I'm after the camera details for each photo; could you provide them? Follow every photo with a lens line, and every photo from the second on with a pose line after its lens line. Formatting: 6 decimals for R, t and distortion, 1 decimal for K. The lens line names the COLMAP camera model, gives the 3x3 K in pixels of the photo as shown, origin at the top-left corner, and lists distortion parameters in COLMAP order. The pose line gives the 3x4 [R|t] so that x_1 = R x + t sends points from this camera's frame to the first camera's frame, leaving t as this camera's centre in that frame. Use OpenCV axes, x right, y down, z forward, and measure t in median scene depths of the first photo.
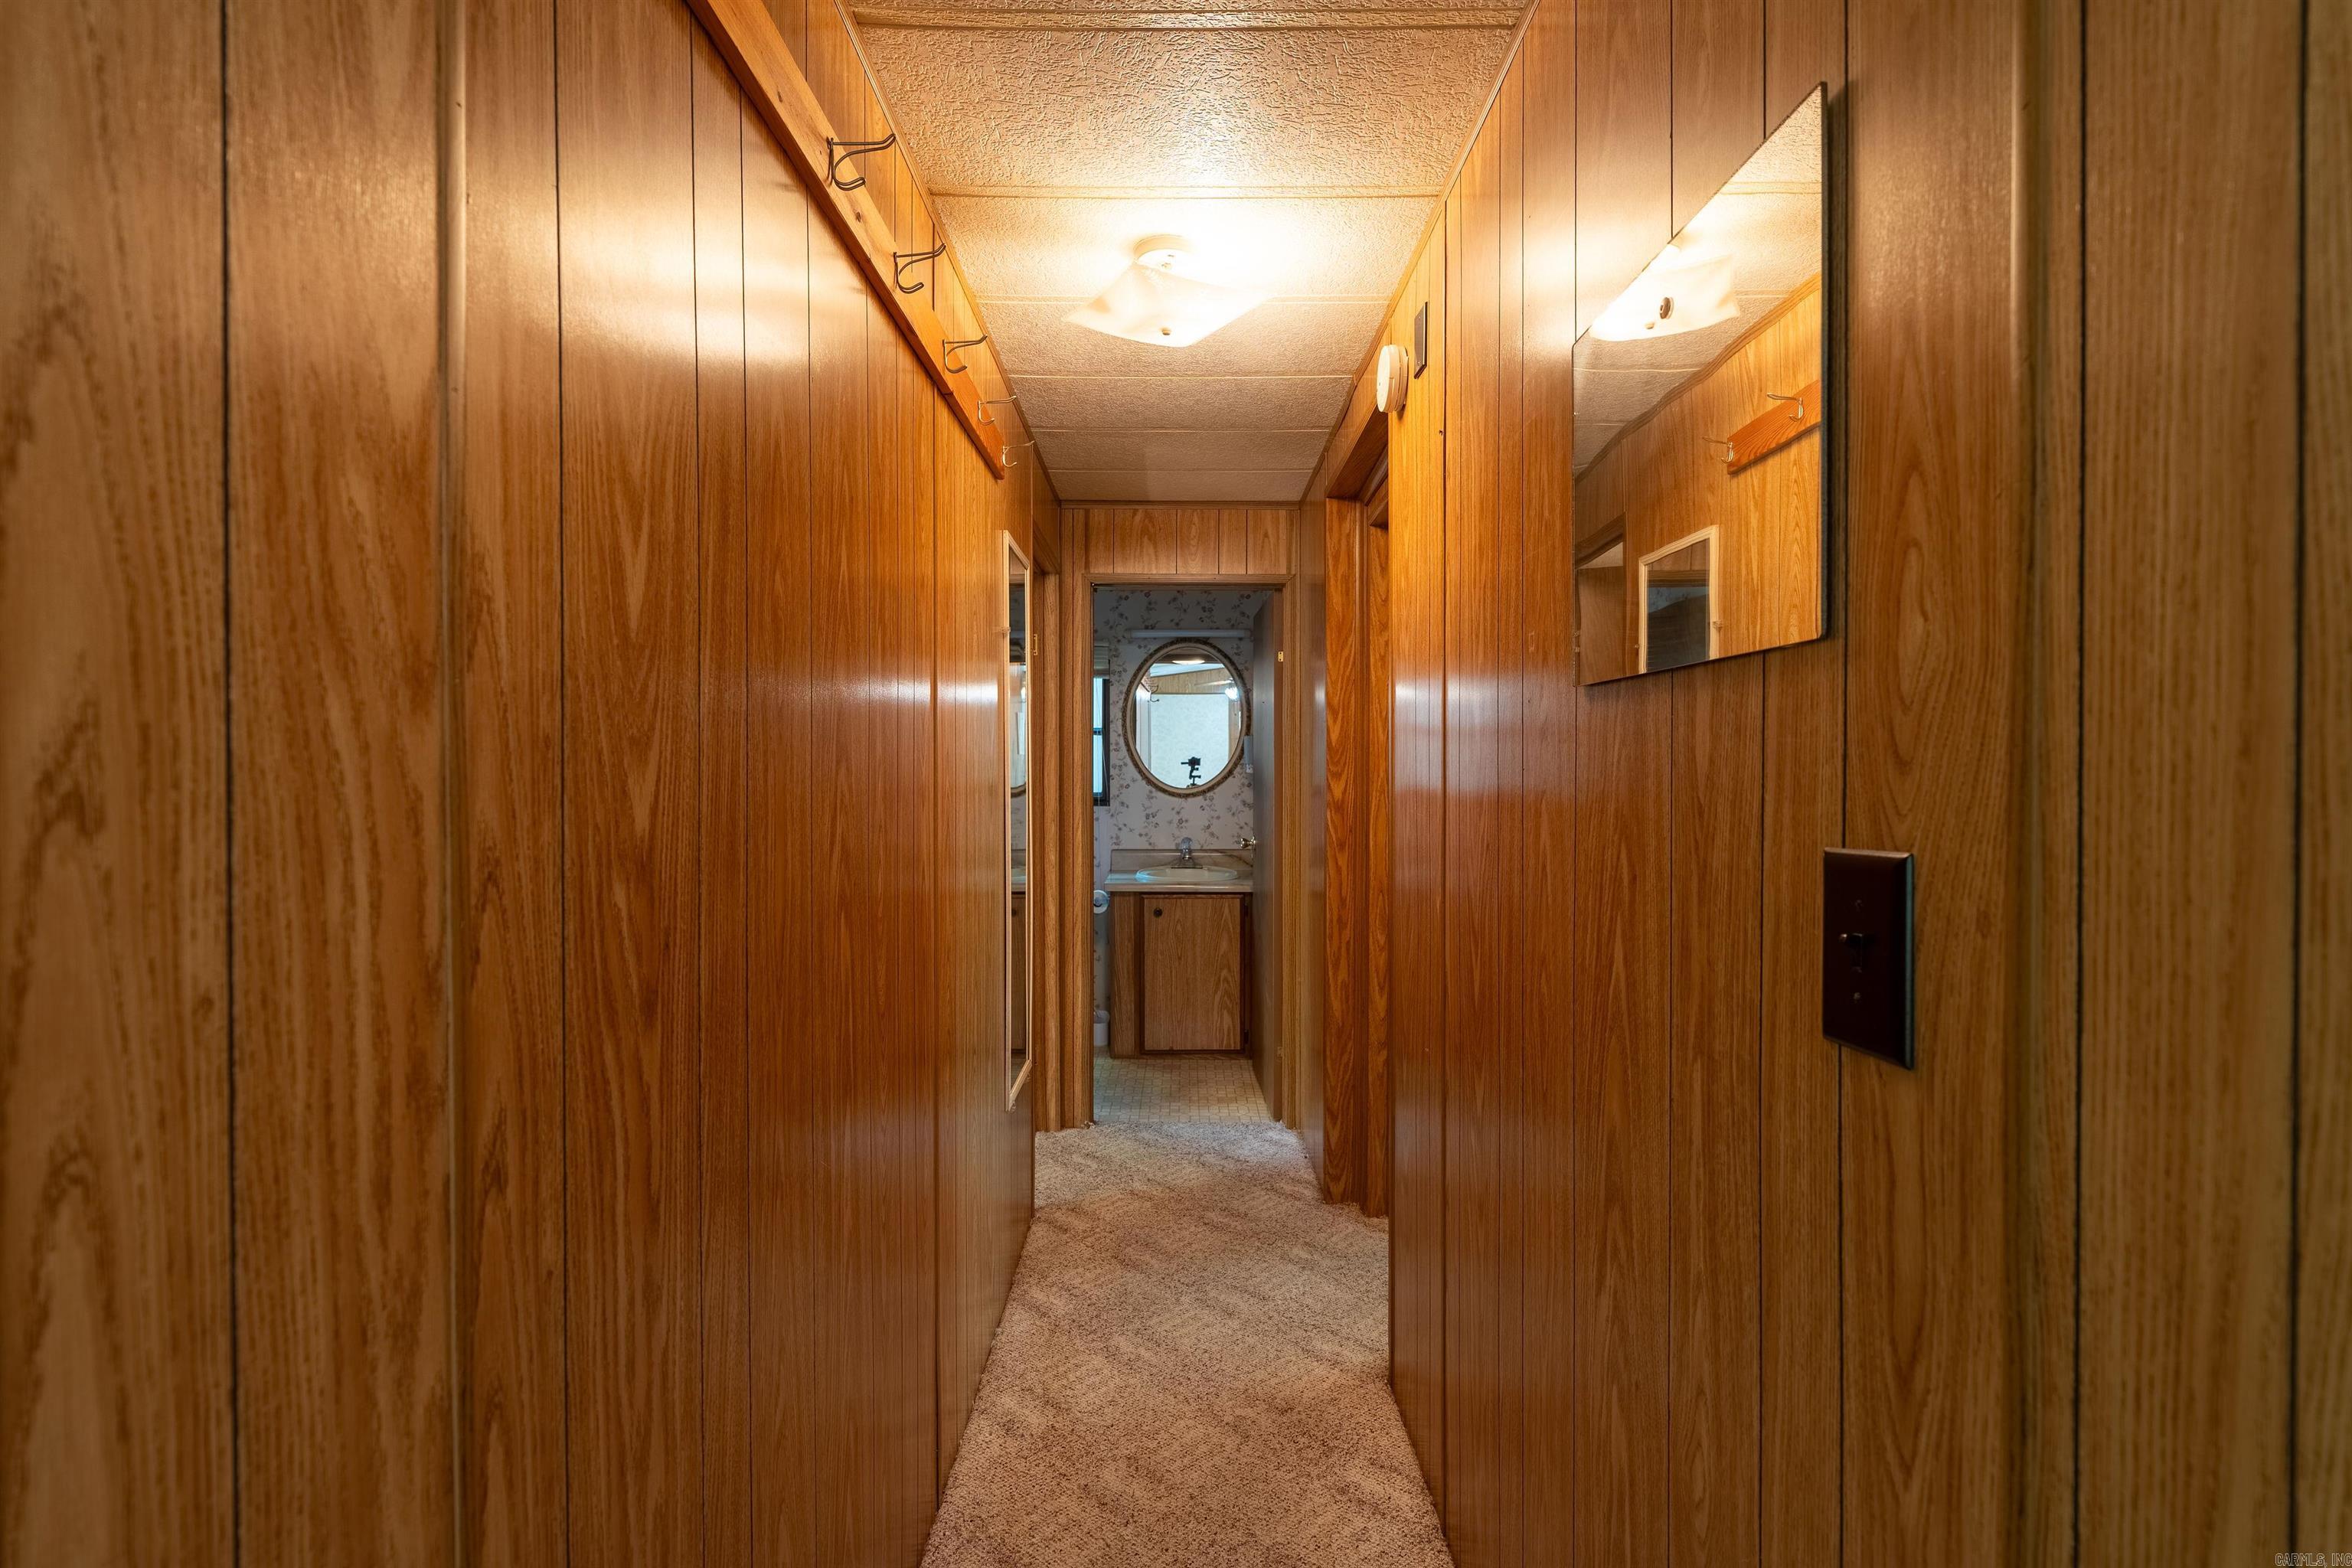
lens RADIAL K [[1051.3, 0, 1177.3], [0, 1051.3, 784.2], [0, 0, 1]] dist [-0.007177, 0.003243]
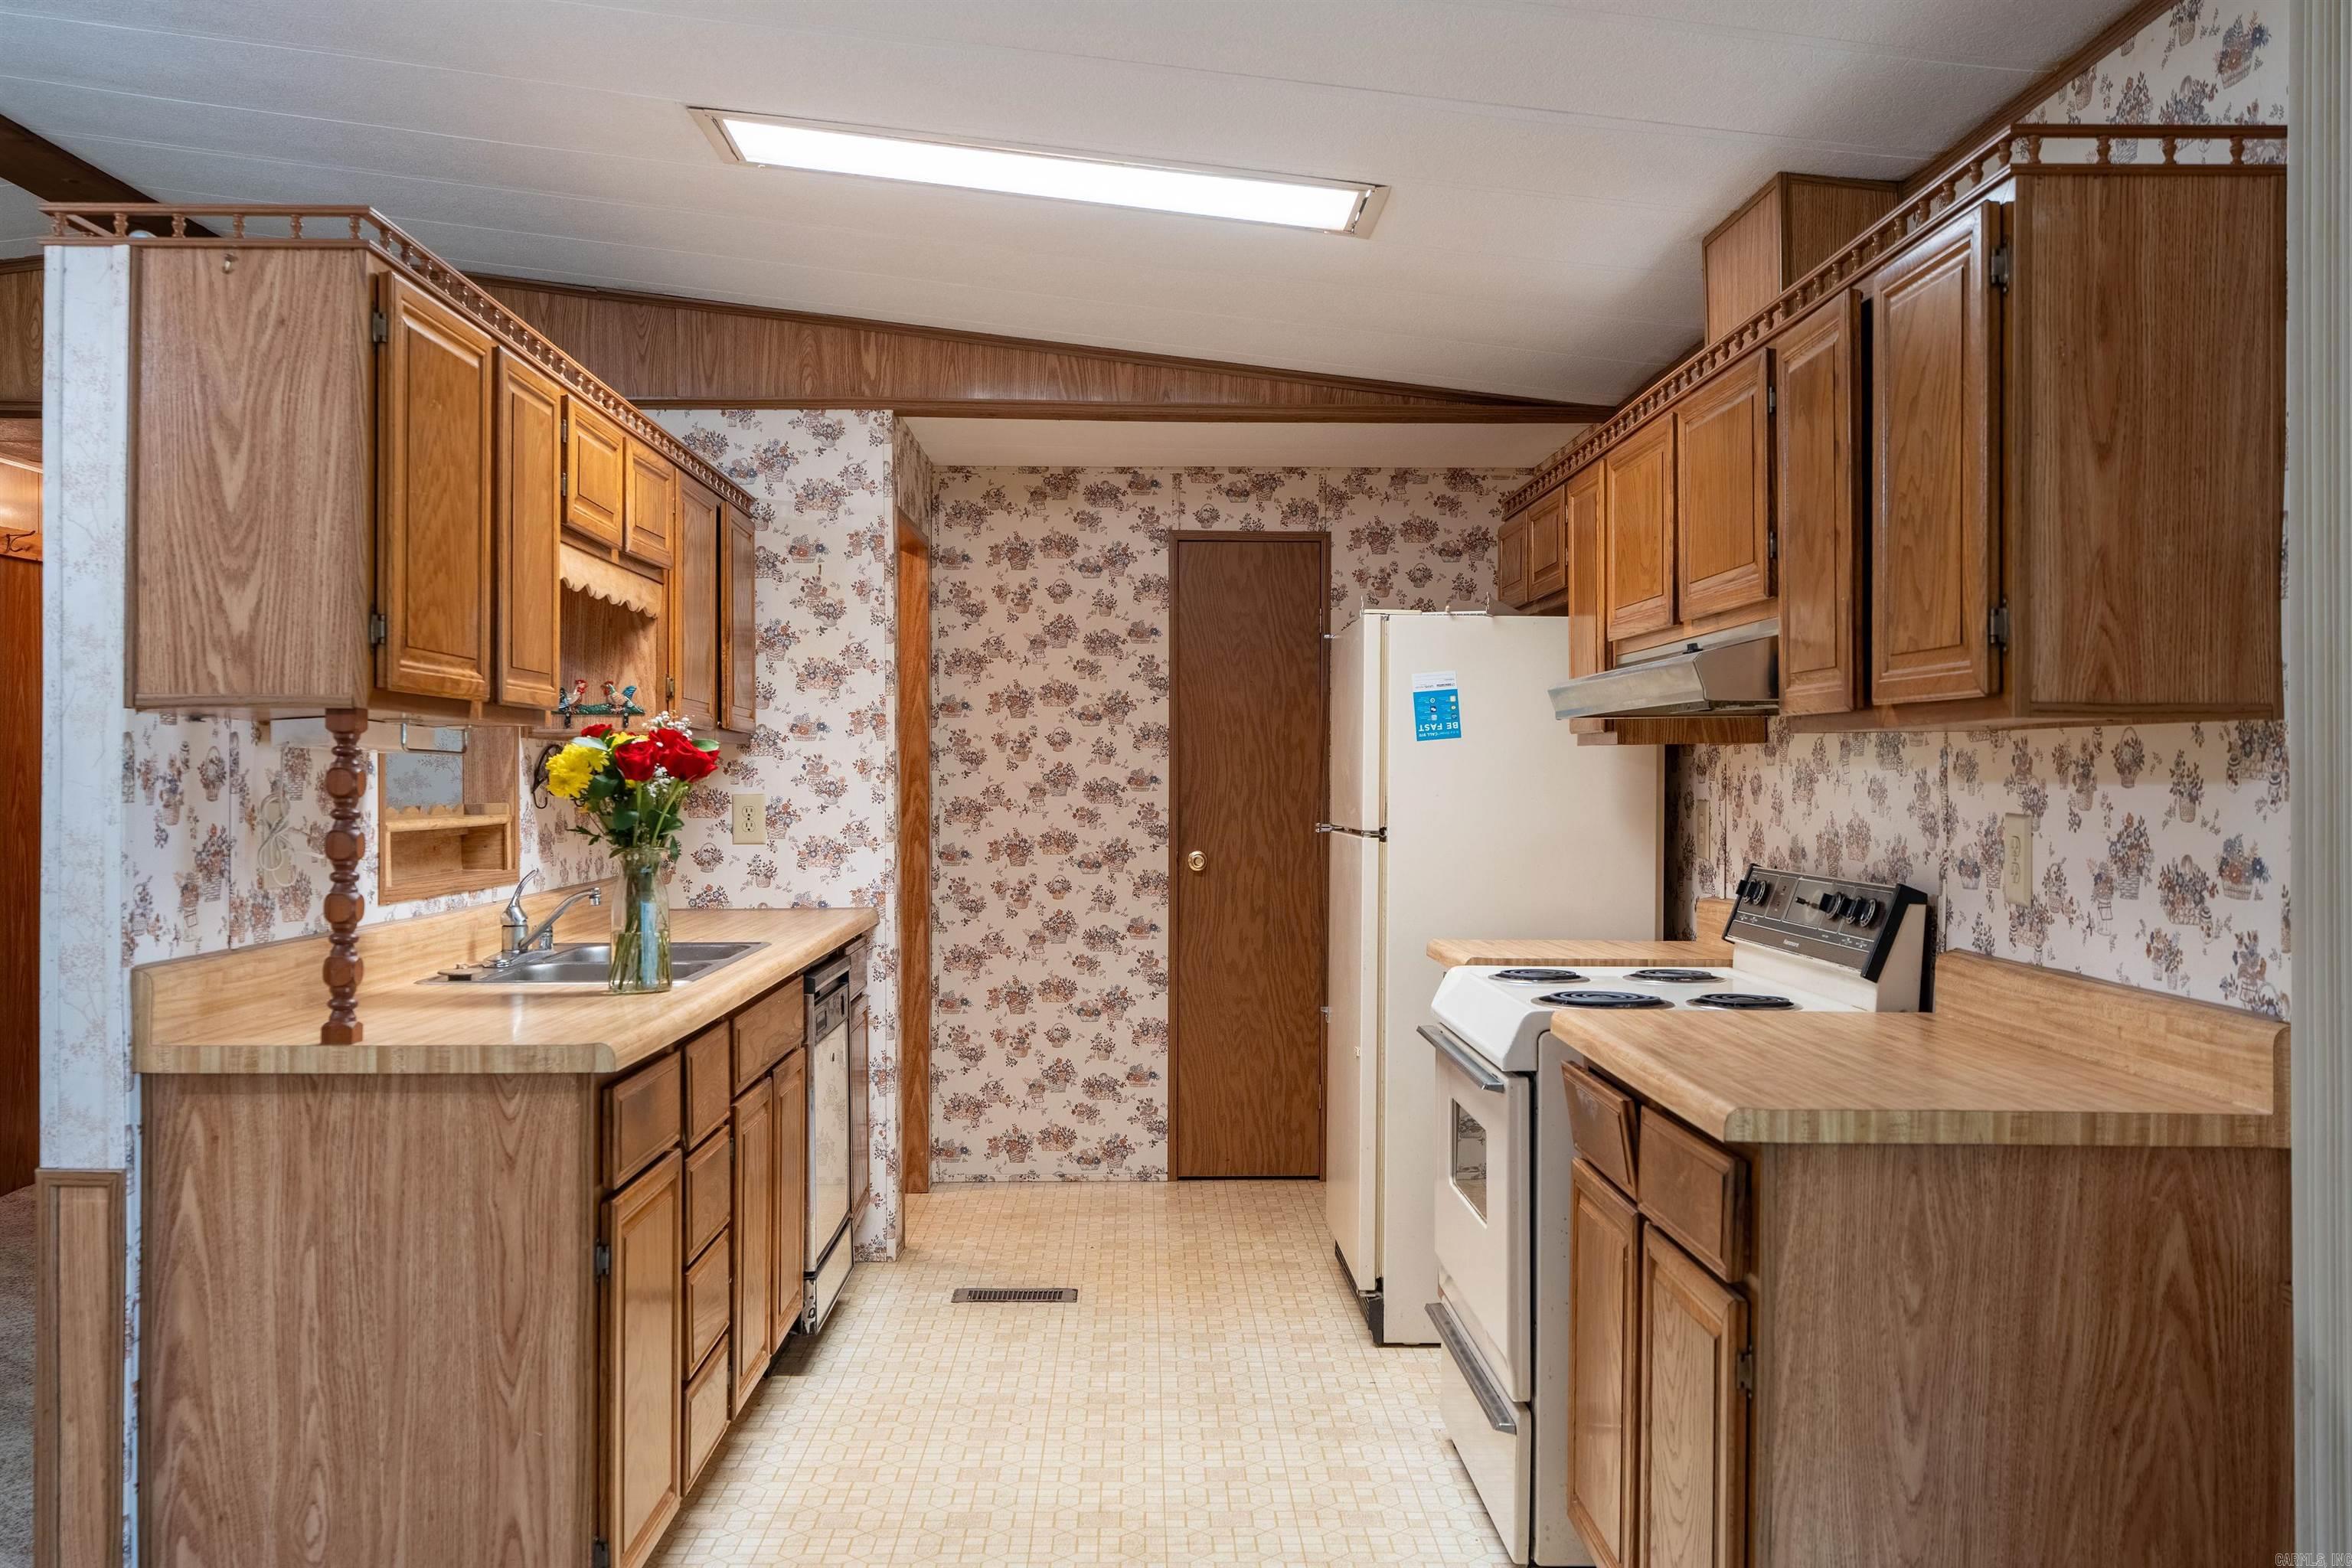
lens RADIAL K [[2028.4, 0, 1177.0], [0, 2028.4, 781.8], [0, 0, 1]] dist [0.002072, 0.012655]
pose [[-0.019863, 0.000725, 0.999802, -3.464621], [0.007245, 0.999974, -0.000581, -0.565427], [-0.999776, 0.007232, -0.019868, -0.283986]]
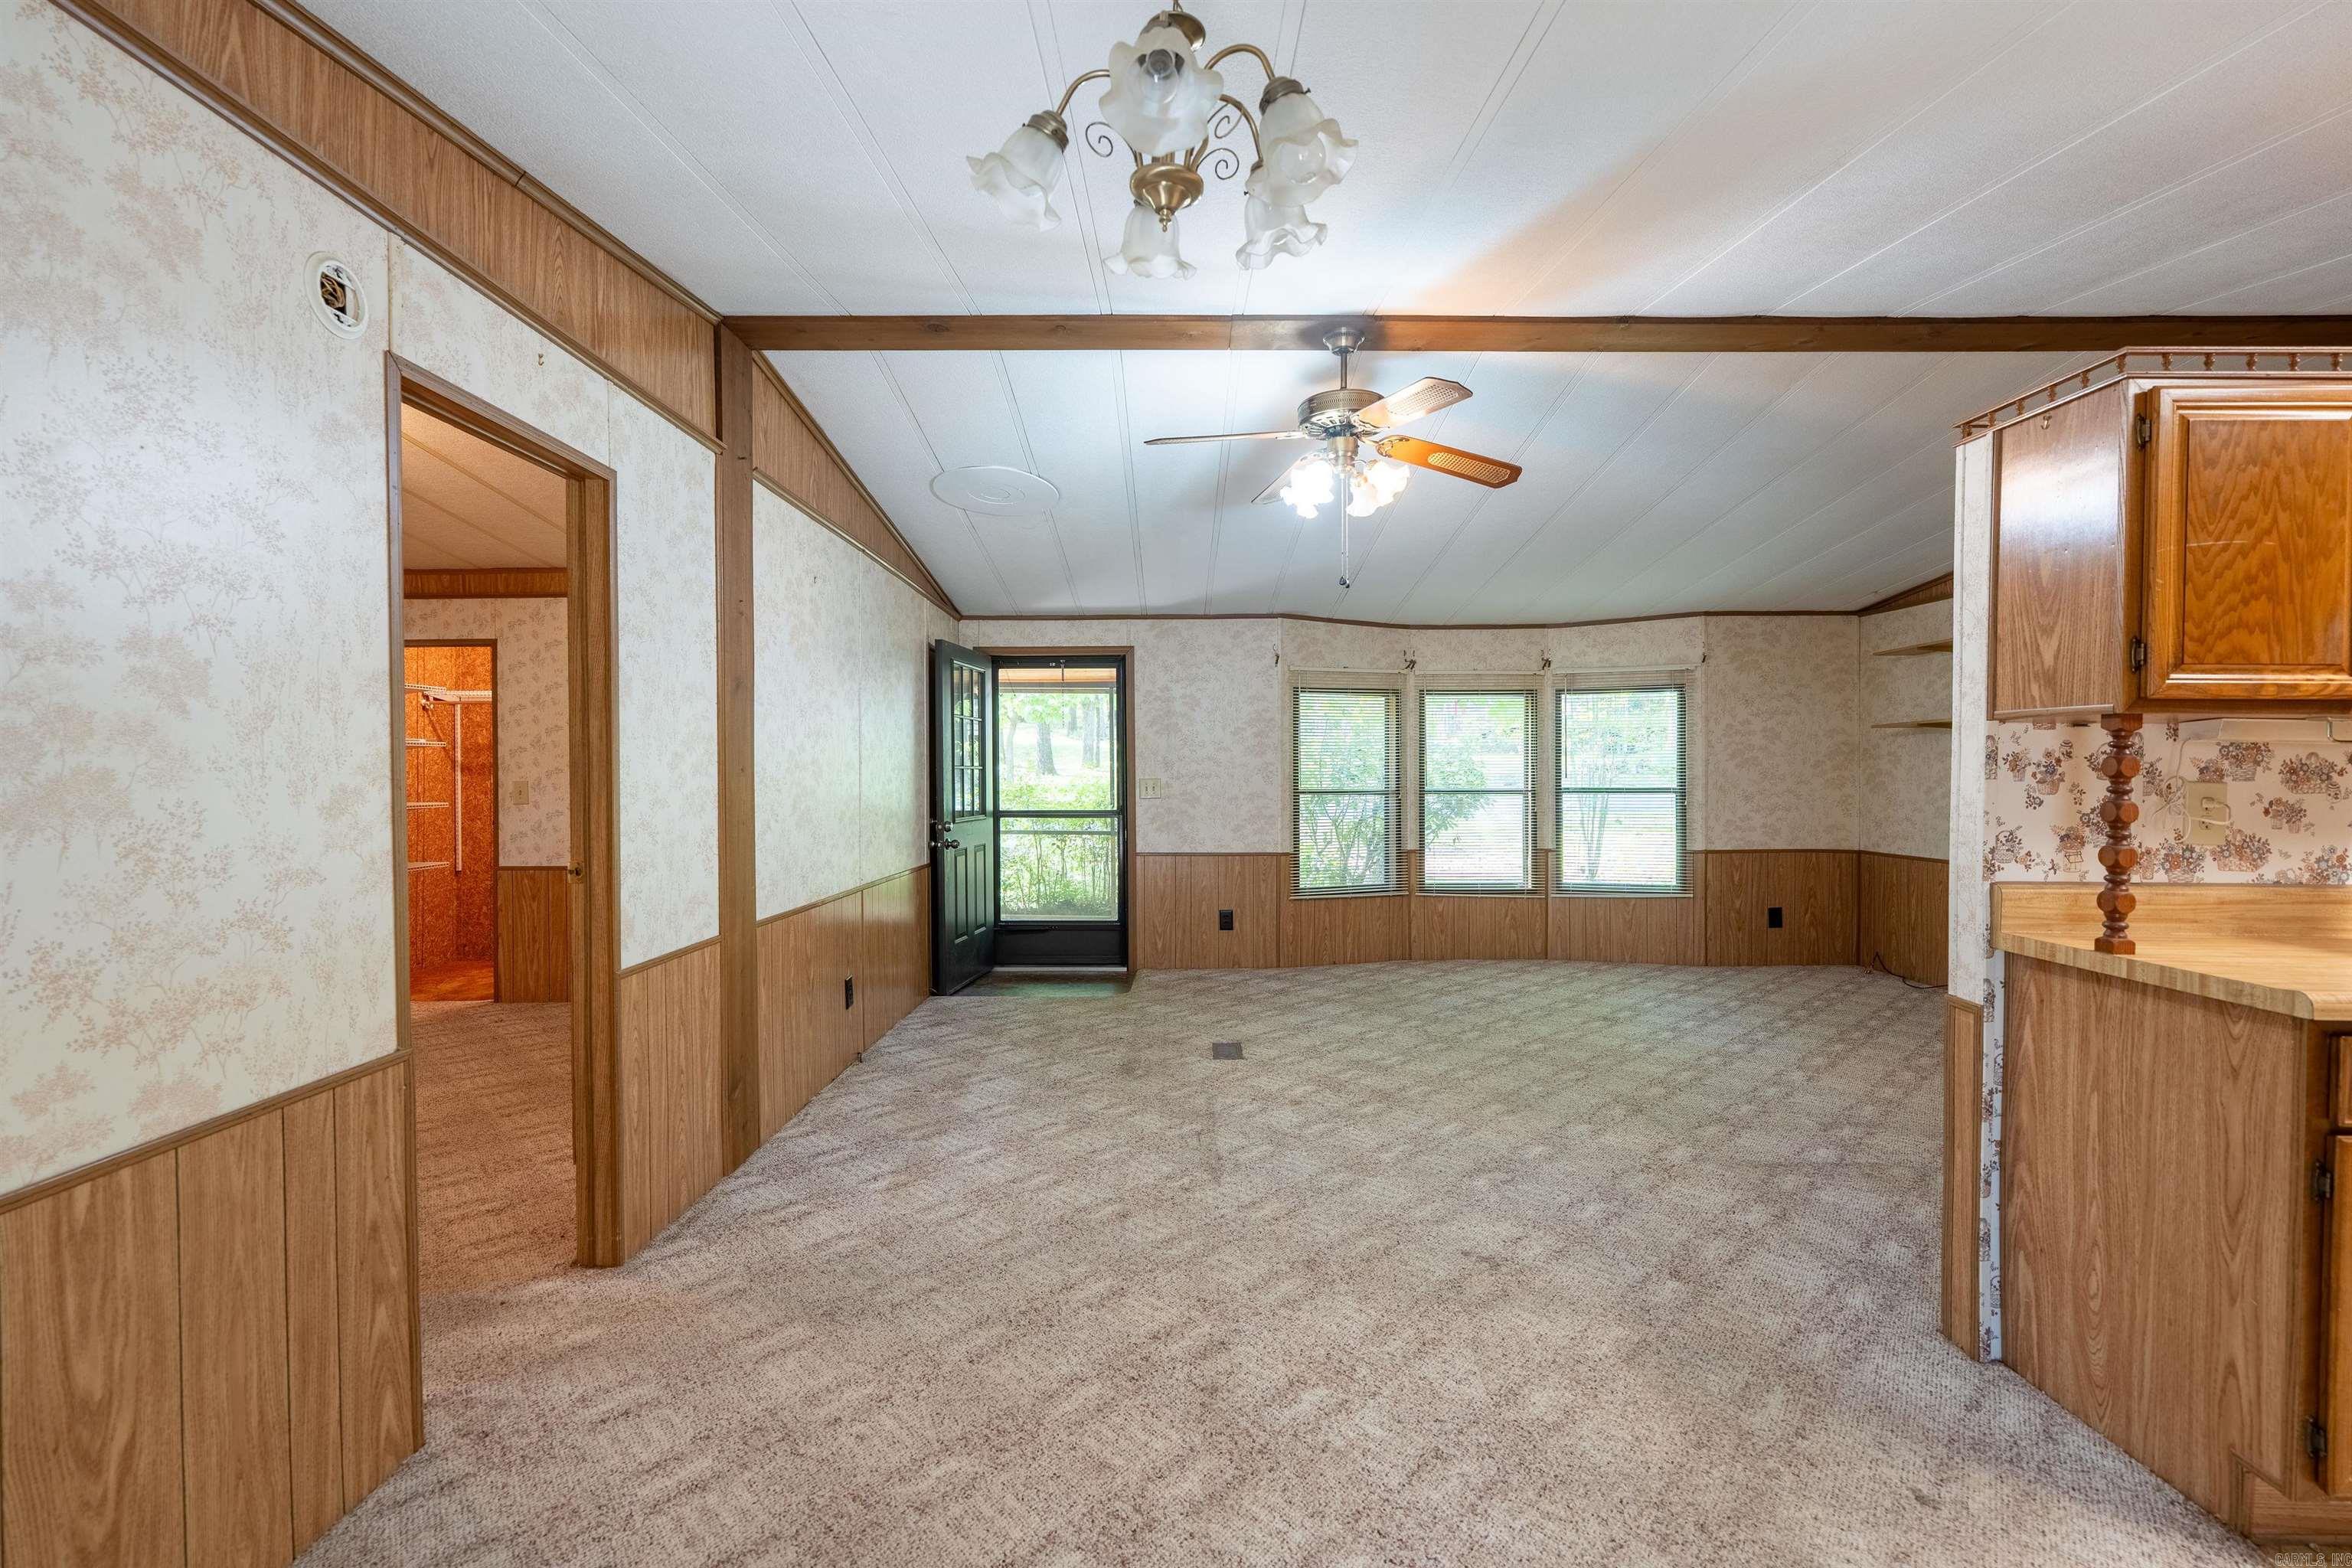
lens RADIAL K [[1051.3, 0, 1168.7], [0, 1051.3, 785.5], [0, 0, 1]] dist [-0.007177, 0.003243]
pose [[0.999971, 0.003304, -0.006919, -1.980828], [-0.003230, 0.999938, 0.010680, -0.549295], [0.006954, -0.010658, 0.999919, -1.655228]]
